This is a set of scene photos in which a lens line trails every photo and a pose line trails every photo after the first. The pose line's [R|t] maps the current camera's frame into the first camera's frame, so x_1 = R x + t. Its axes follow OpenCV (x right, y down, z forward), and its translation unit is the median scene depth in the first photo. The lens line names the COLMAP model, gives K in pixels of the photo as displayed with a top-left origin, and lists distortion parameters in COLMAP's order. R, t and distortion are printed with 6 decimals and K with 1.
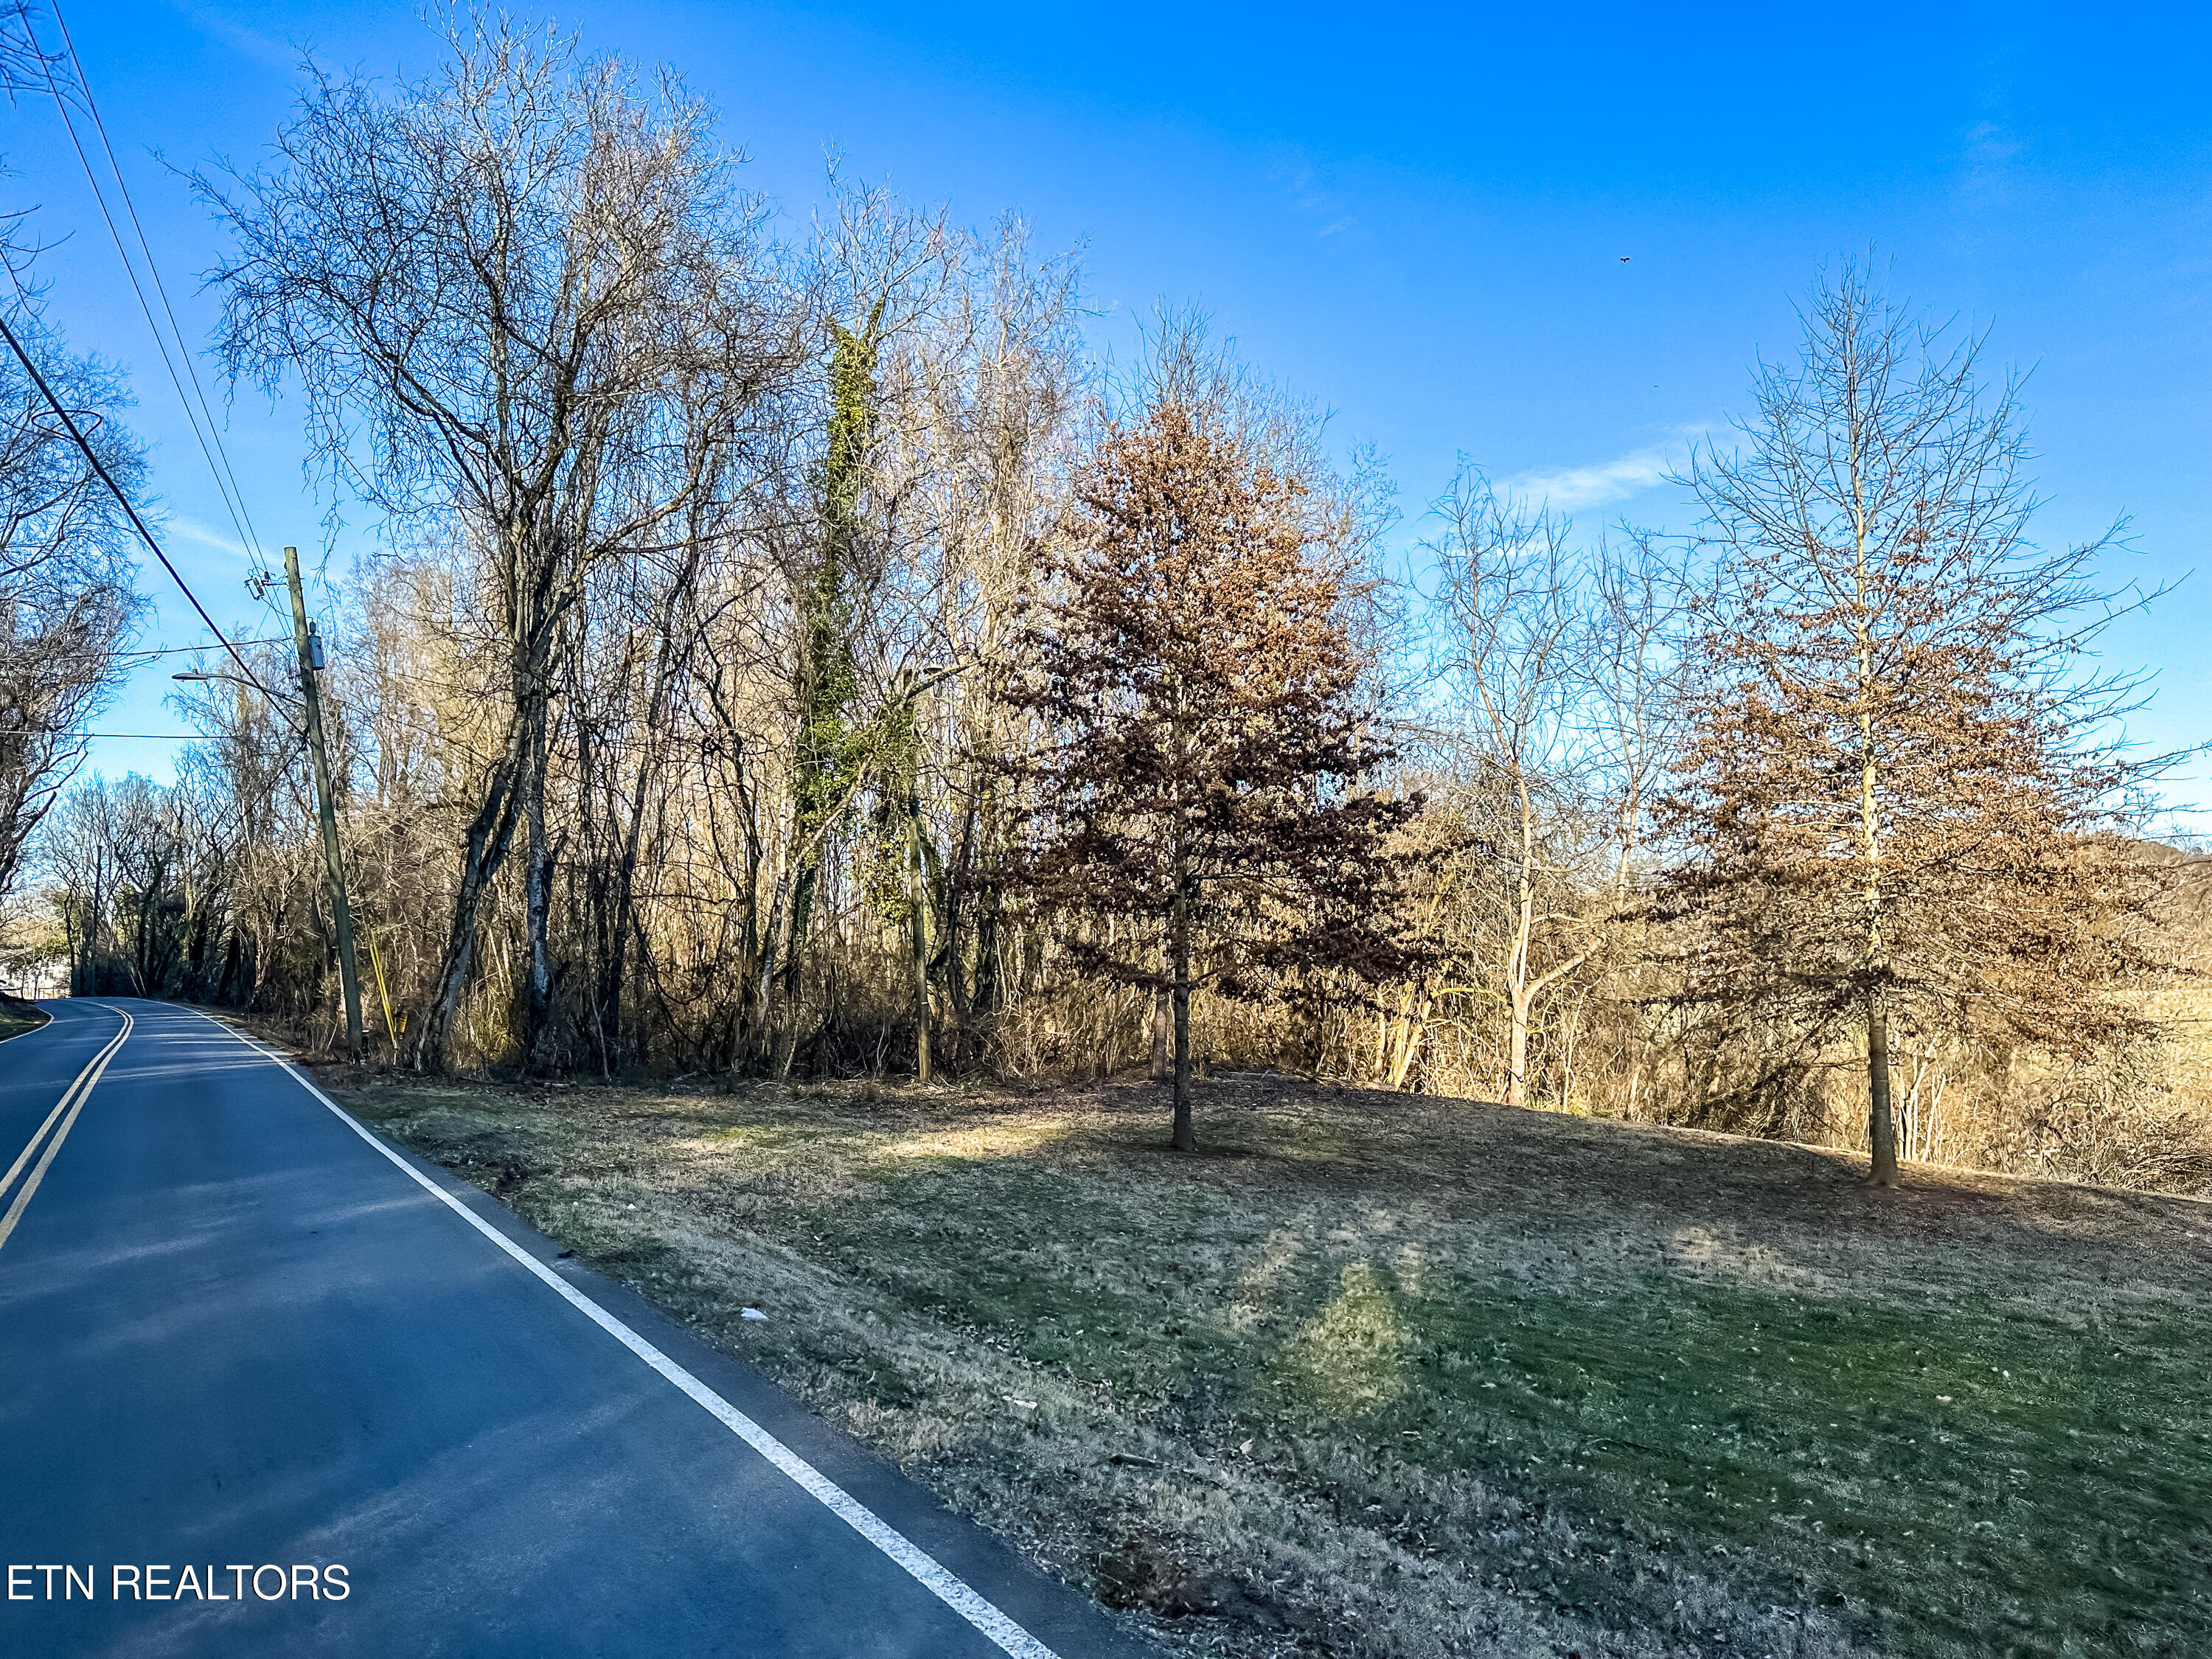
lens RADIAL K [[1531.6, 0, 1106.0], [0, 1531.6, 829.5], [0, 0, 1]] dist [0.059298, -0.105616]
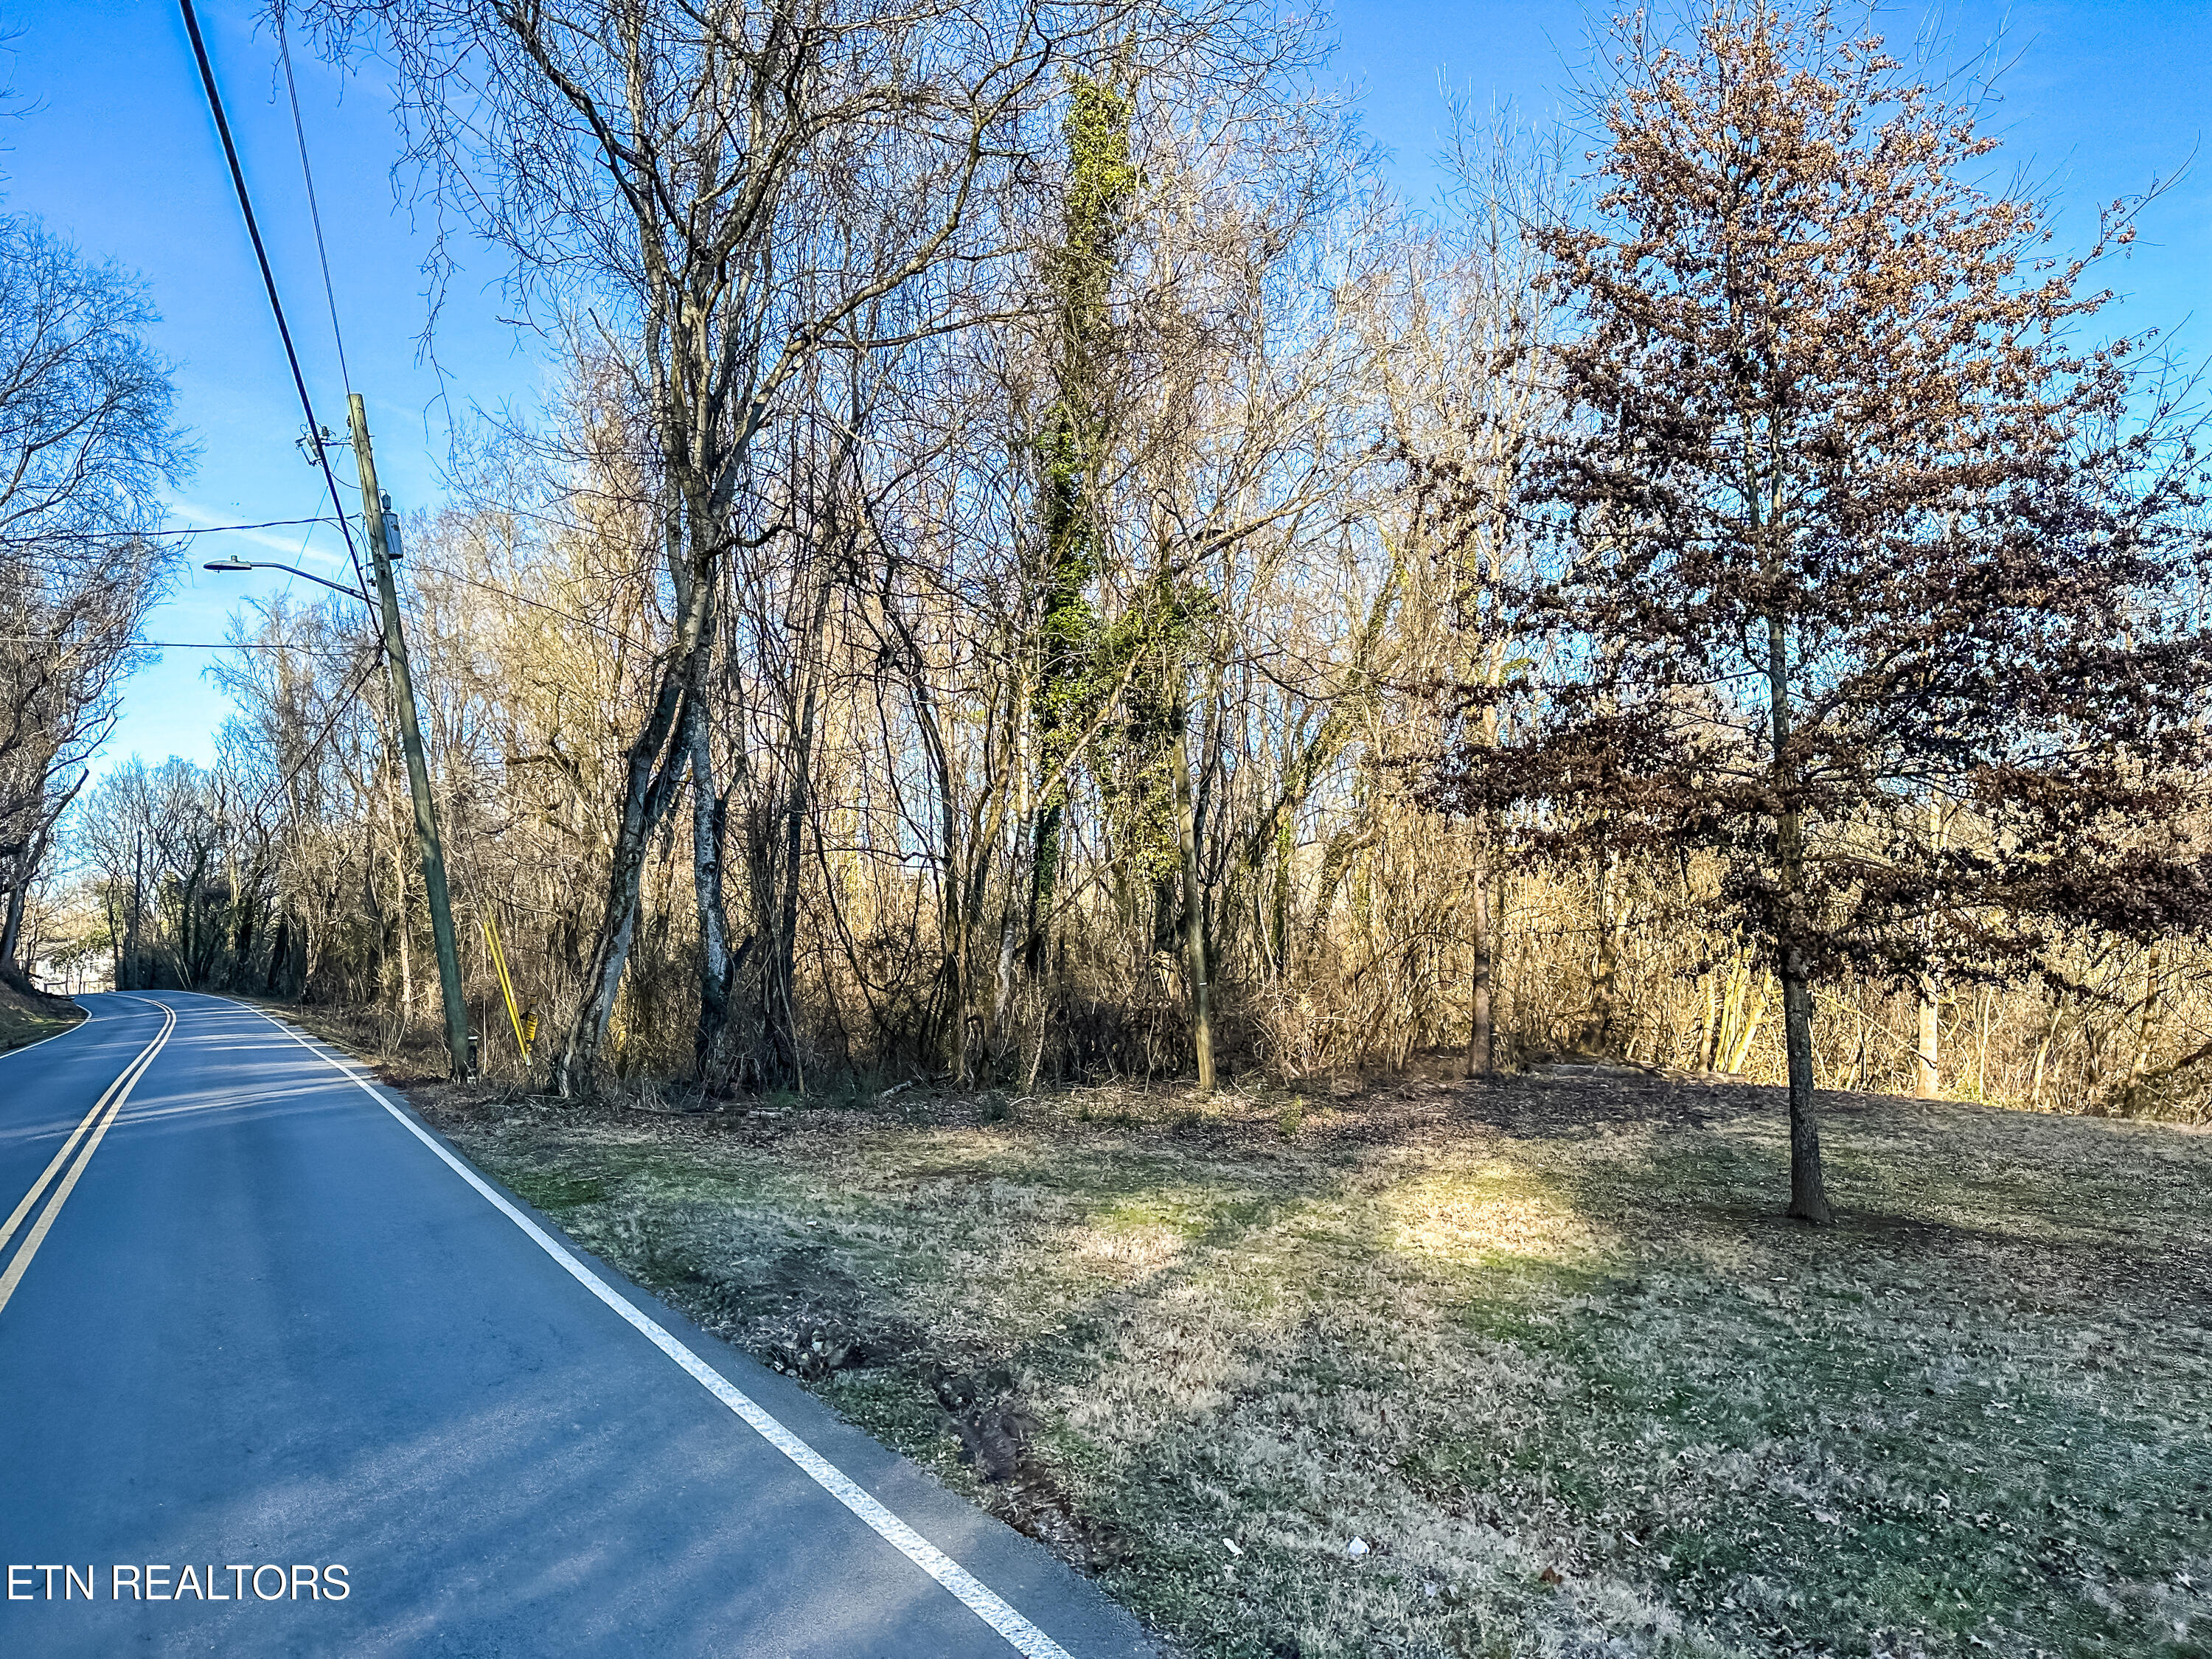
lens RADIAL K [[1561.7, 0, 1097.8], [0, 1561.7, 803.7], [0, 0, 1]] dist [0.061081, -0.116746]
pose [[0.999147, -0.024849, -0.032967, -0.062390], [0.024998, 0.999679, 0.004098, 0.009245], [0.032854, -0.004918, 0.999448, 0.104484]]
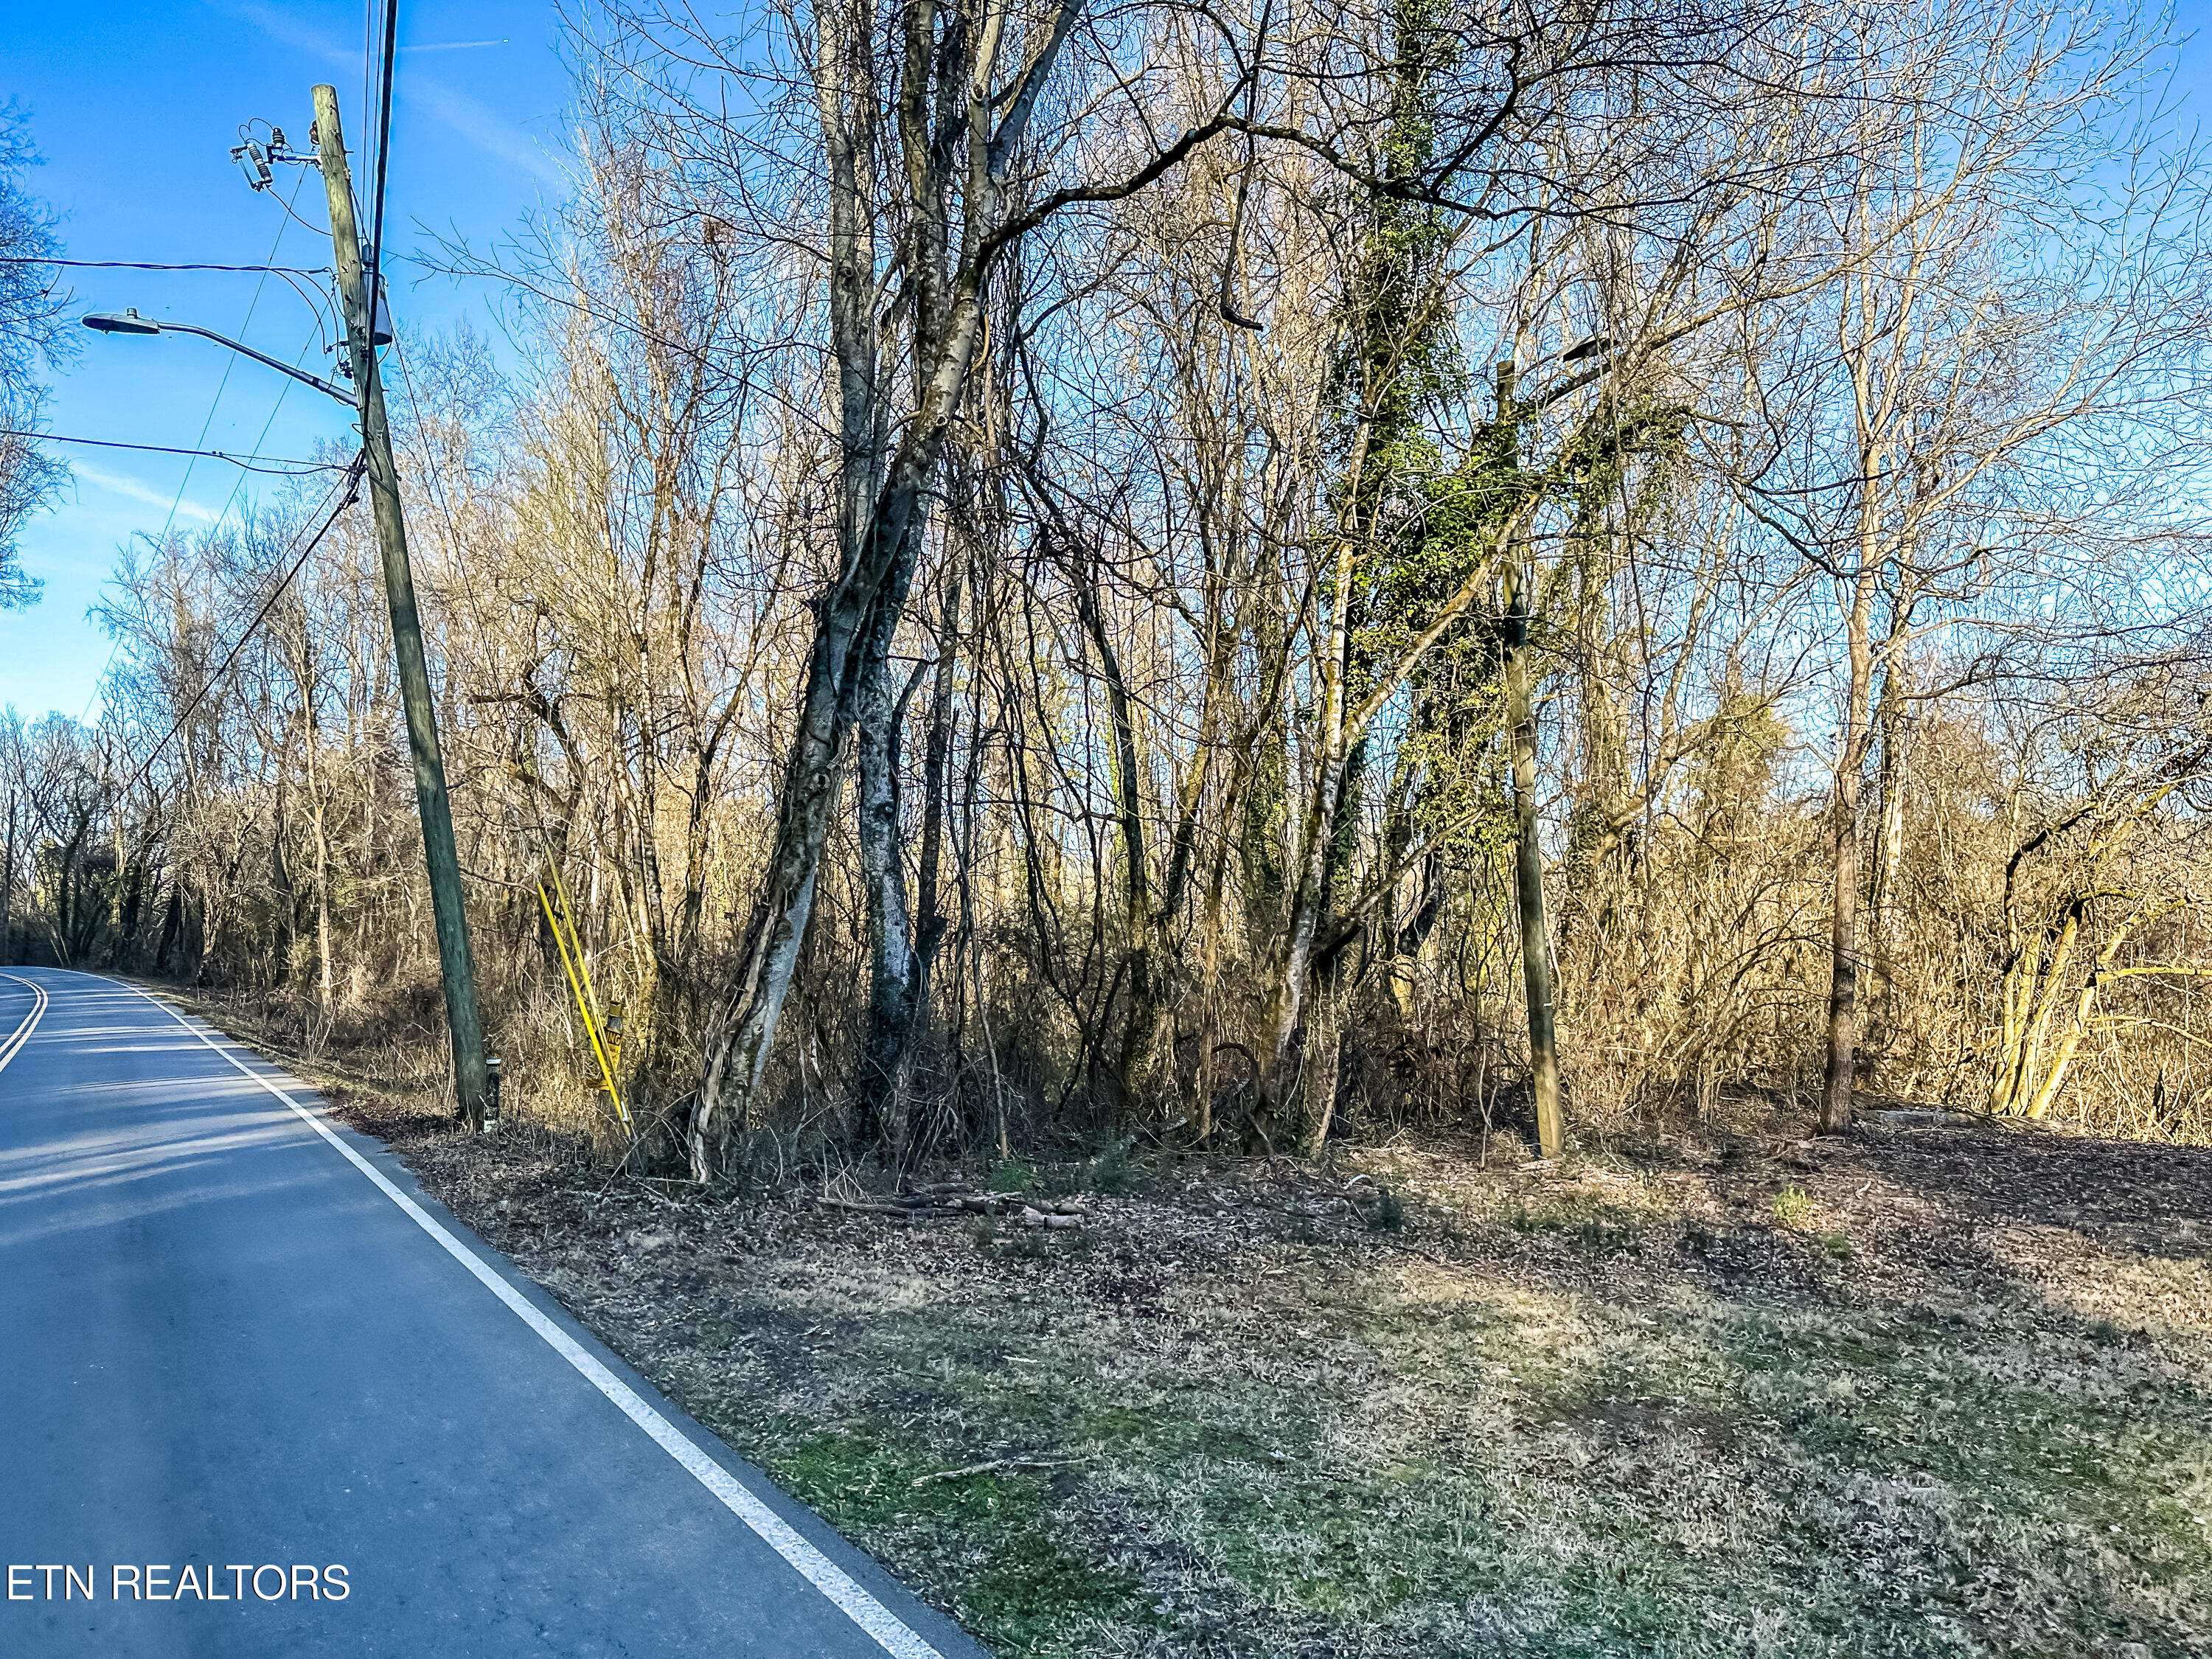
lens RADIAL K [[1585.4, 0, 1106.0], [0, 1585.4, 829.5], [0, 0, 1]] dist [0.066071, -0.092132]
pose [[0.999871, 0.002628, 0.015823, -0.120190], [-0.003015, 0.999696, 0.024471, 0.018014], [-0.015754, -0.024516, 0.999575, 0.200926]]
